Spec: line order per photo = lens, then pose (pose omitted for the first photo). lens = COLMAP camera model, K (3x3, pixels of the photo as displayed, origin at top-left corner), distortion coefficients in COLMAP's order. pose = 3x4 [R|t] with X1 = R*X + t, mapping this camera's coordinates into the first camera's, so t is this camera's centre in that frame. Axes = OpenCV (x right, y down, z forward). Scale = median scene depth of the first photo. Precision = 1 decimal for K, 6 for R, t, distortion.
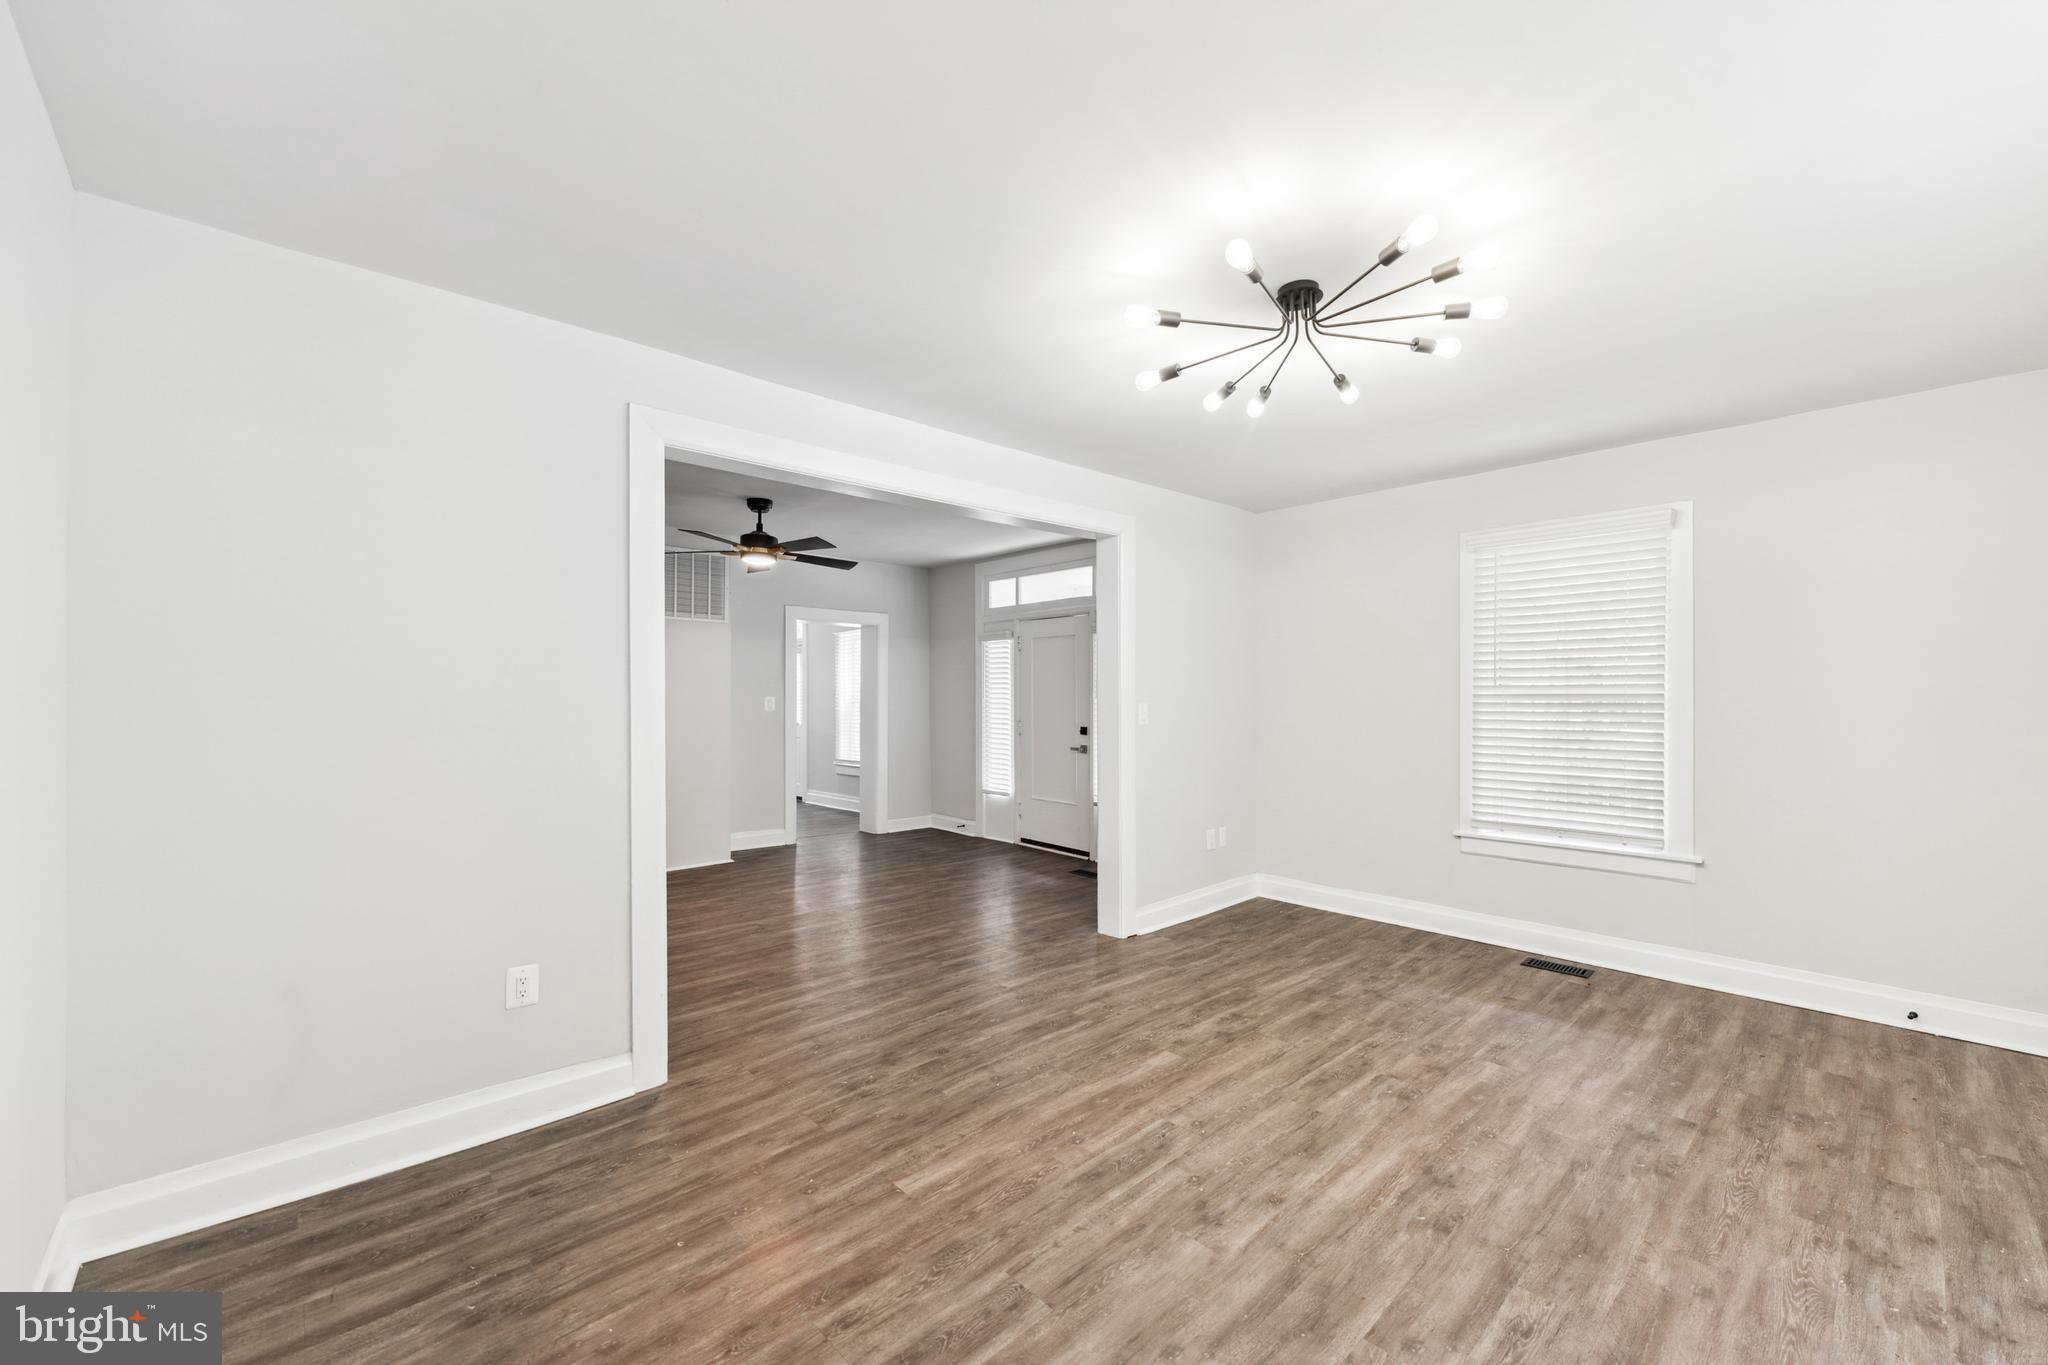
lens RADIAL K [[812.9, 0, 1039.7], [0, 812.9, 698.6], [0, 0, 1]] dist [0.001035, -0.000087]
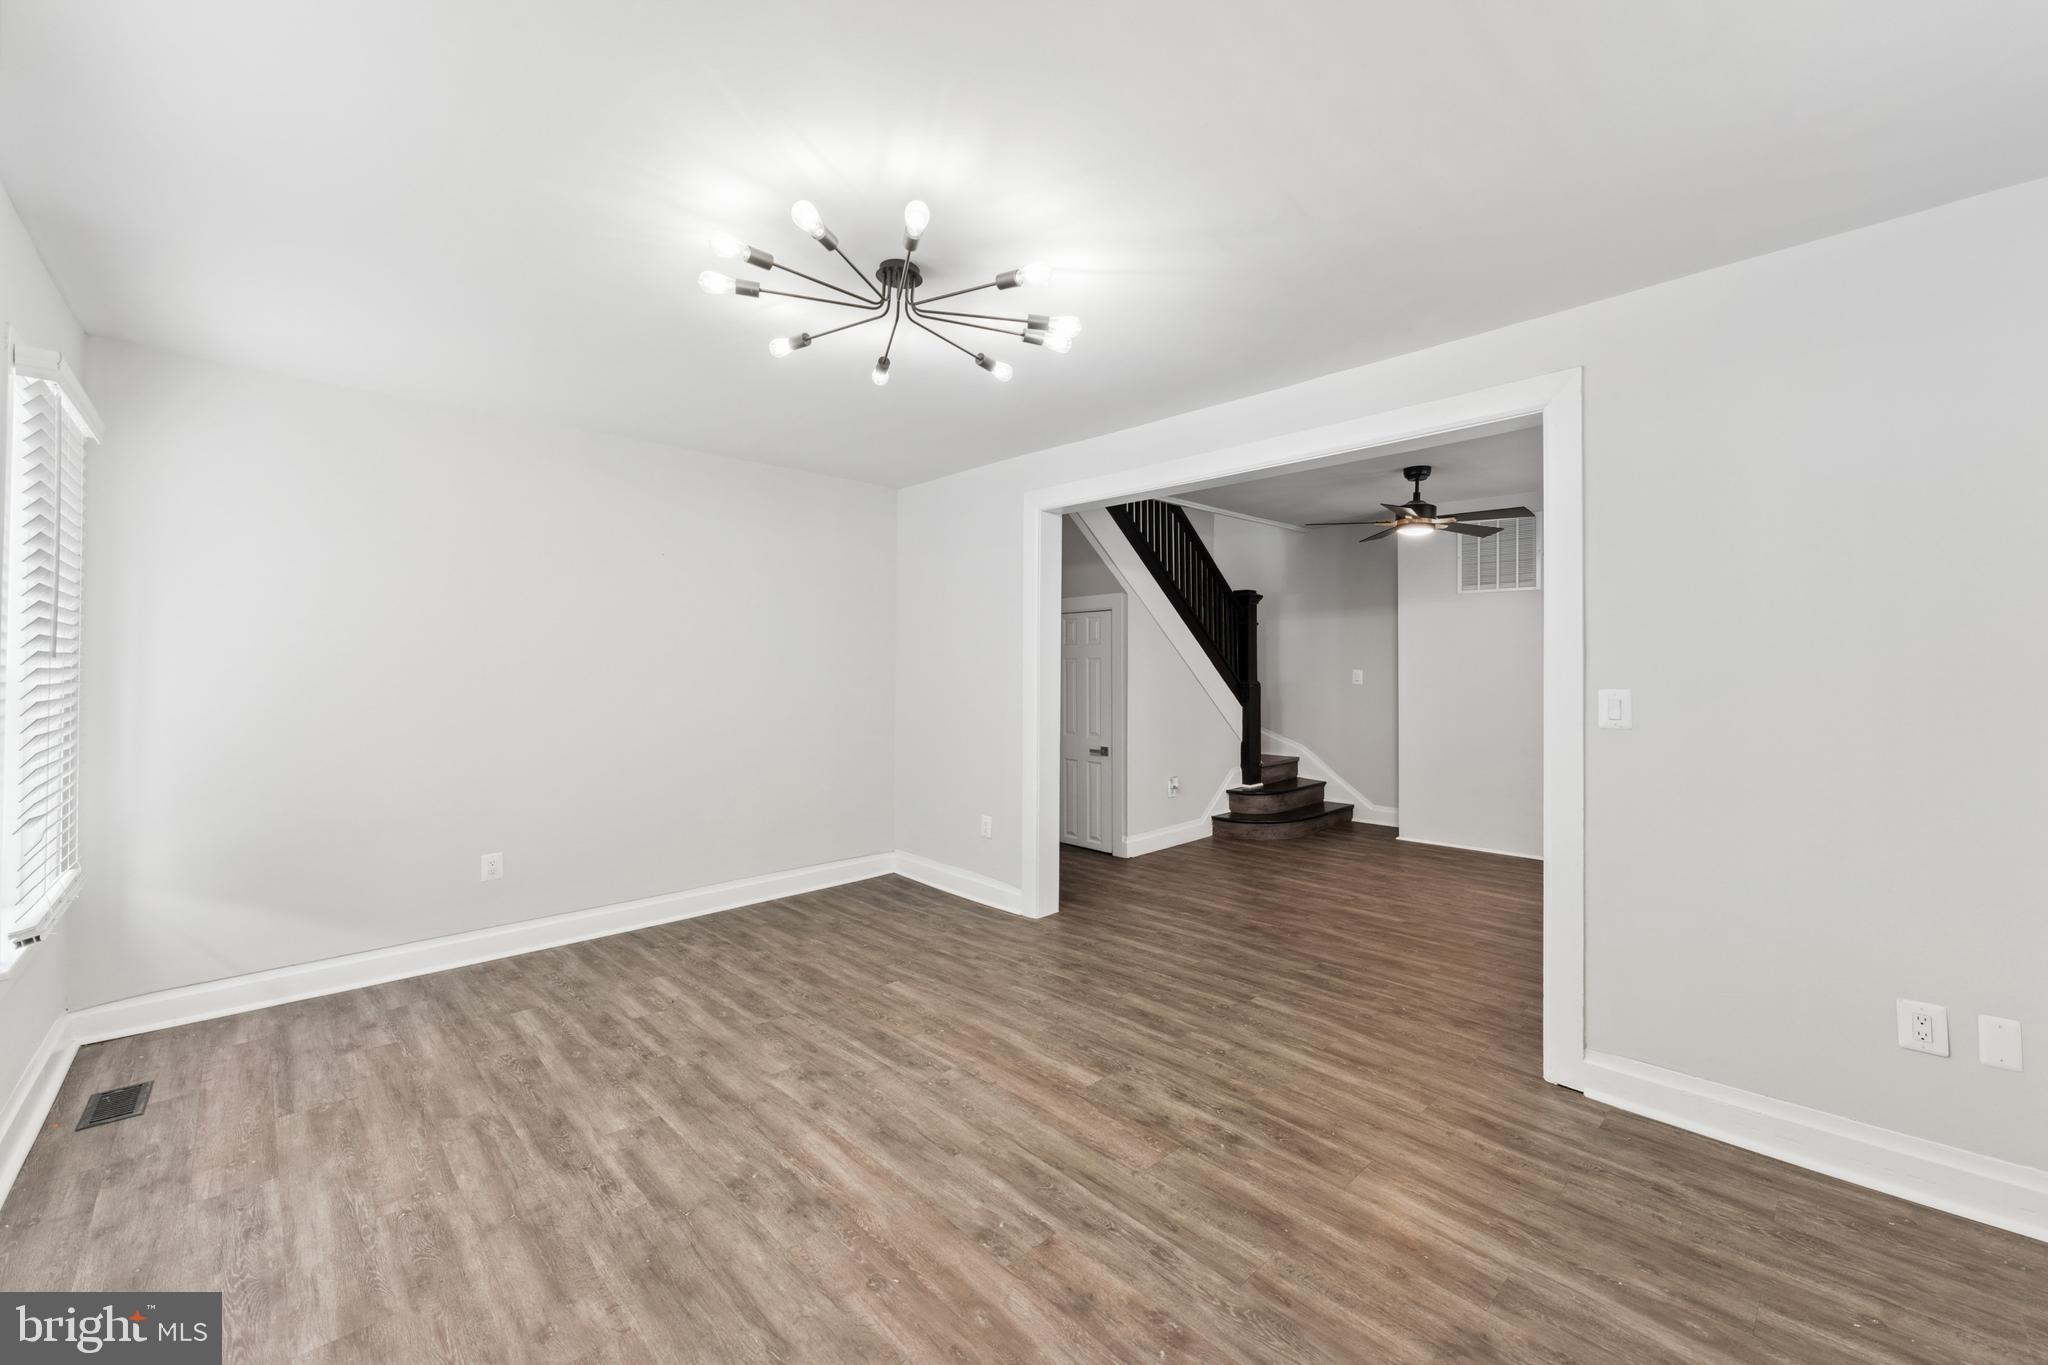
lens RADIAL K [[804.4, 0, 1028.8], [0, 804.4, 662.5], [0, 0, 1]] dist [0.002049, -0.000023]
pose [[0.020412, -0.004355, -0.999782, 1.112477], [-0.006522, 0.999969, -0.004489, -0.013006], [0.999770, 0.006612, 0.020383, 0.975028]]
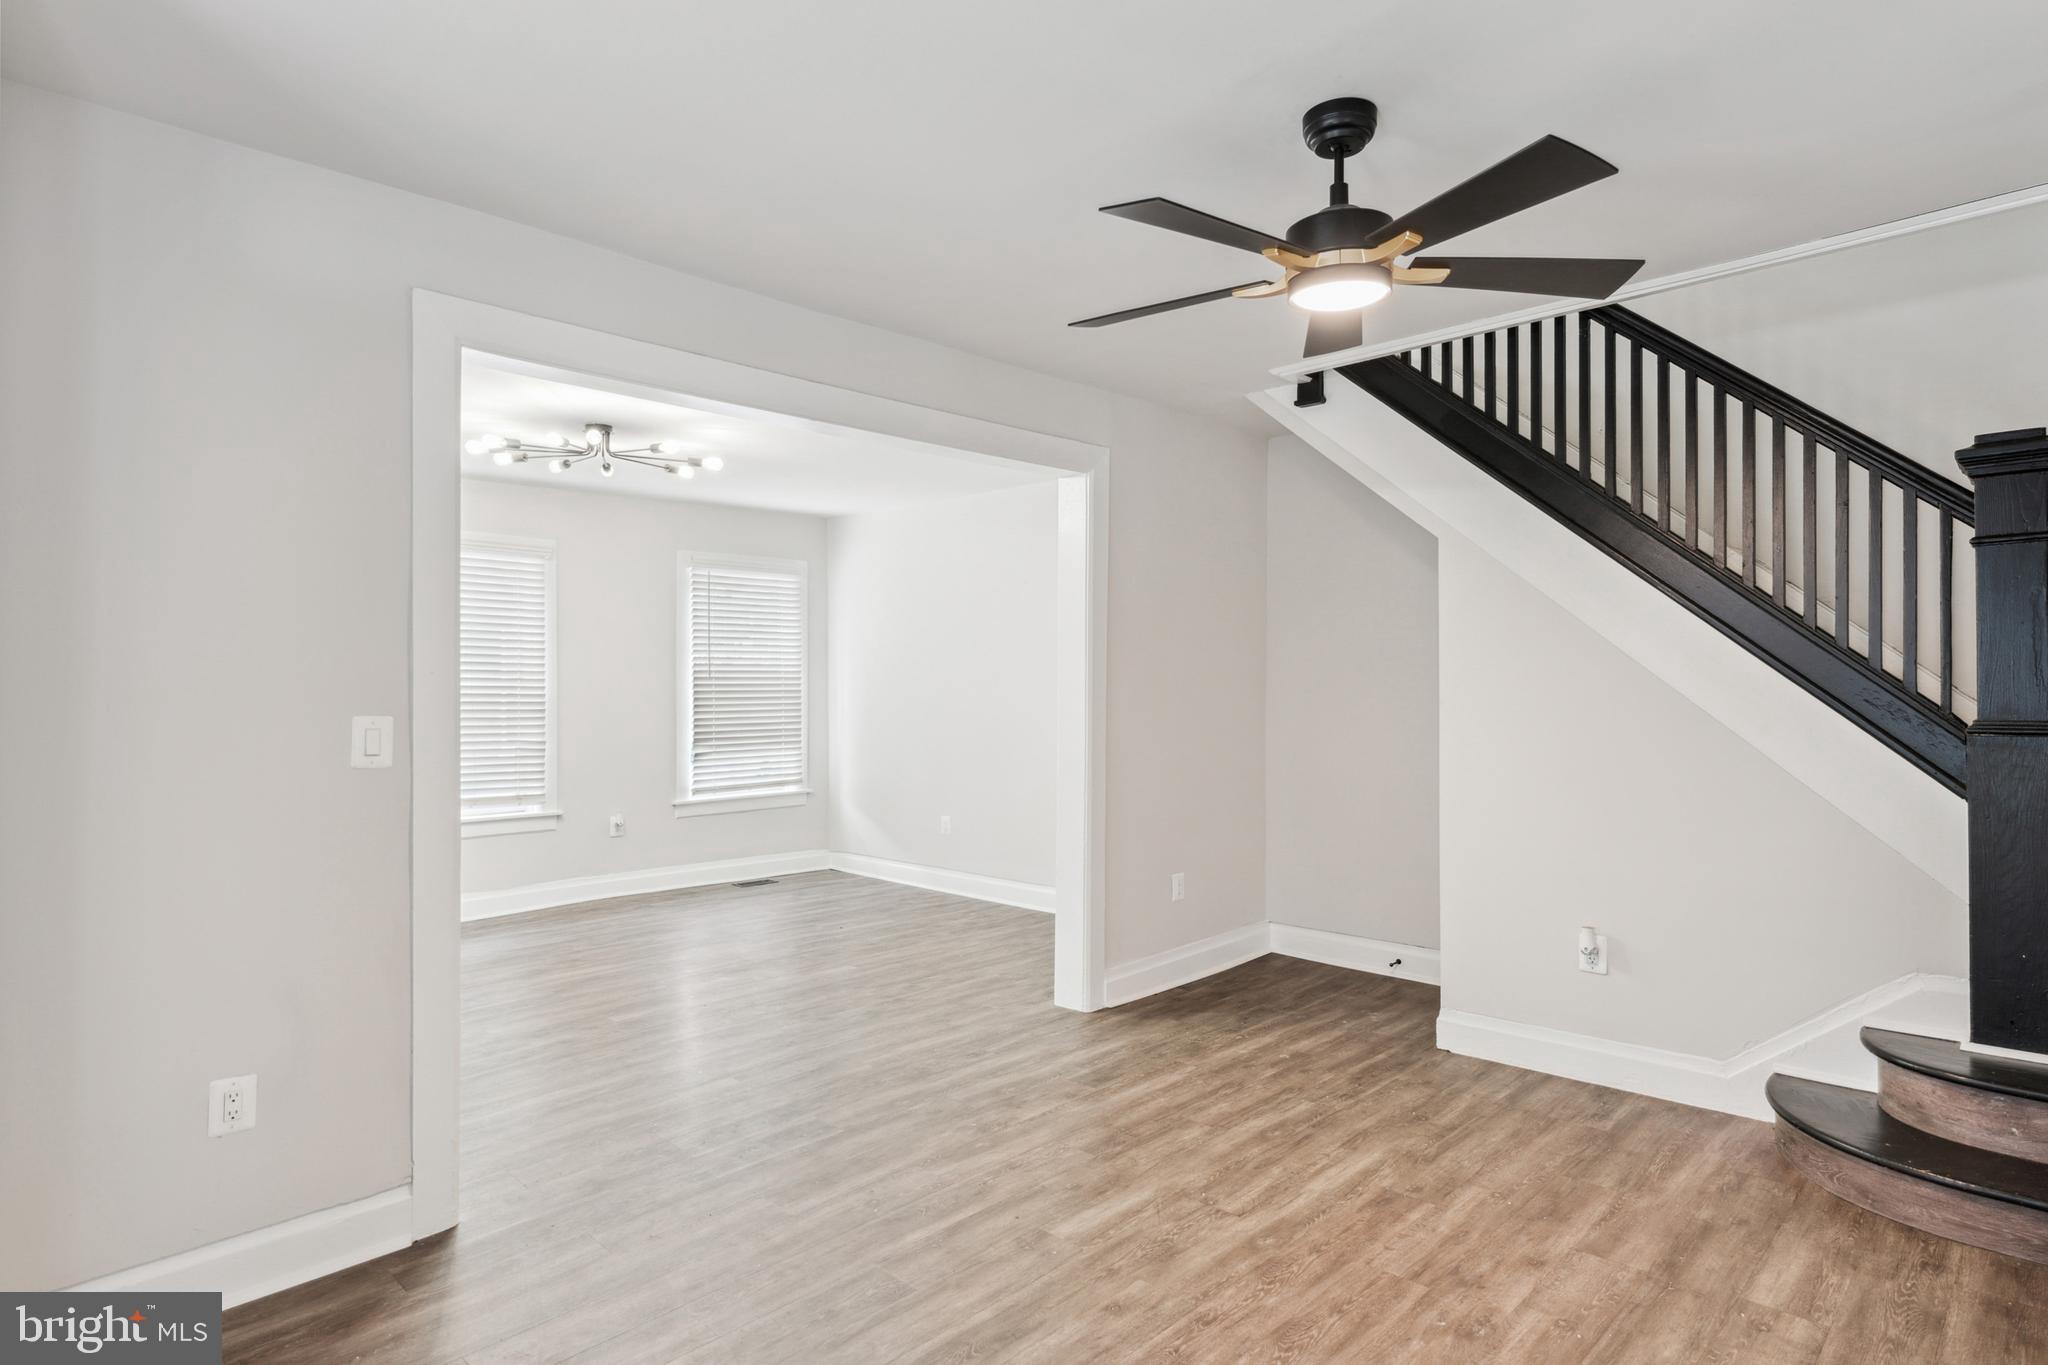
lens RADIAL K [[1104.9, 0, 1077.2], [0, 1104.9, 677.9], [0, 0, 1]] dist [-0.007369, 0.000713]
pose [[-0.996898, 0.009496, -0.078129, -0.375739], [0.009092, 0.999943, 0.005526, -0.026104], [0.078177, 0.004799, -0.996928, 2.711802]]
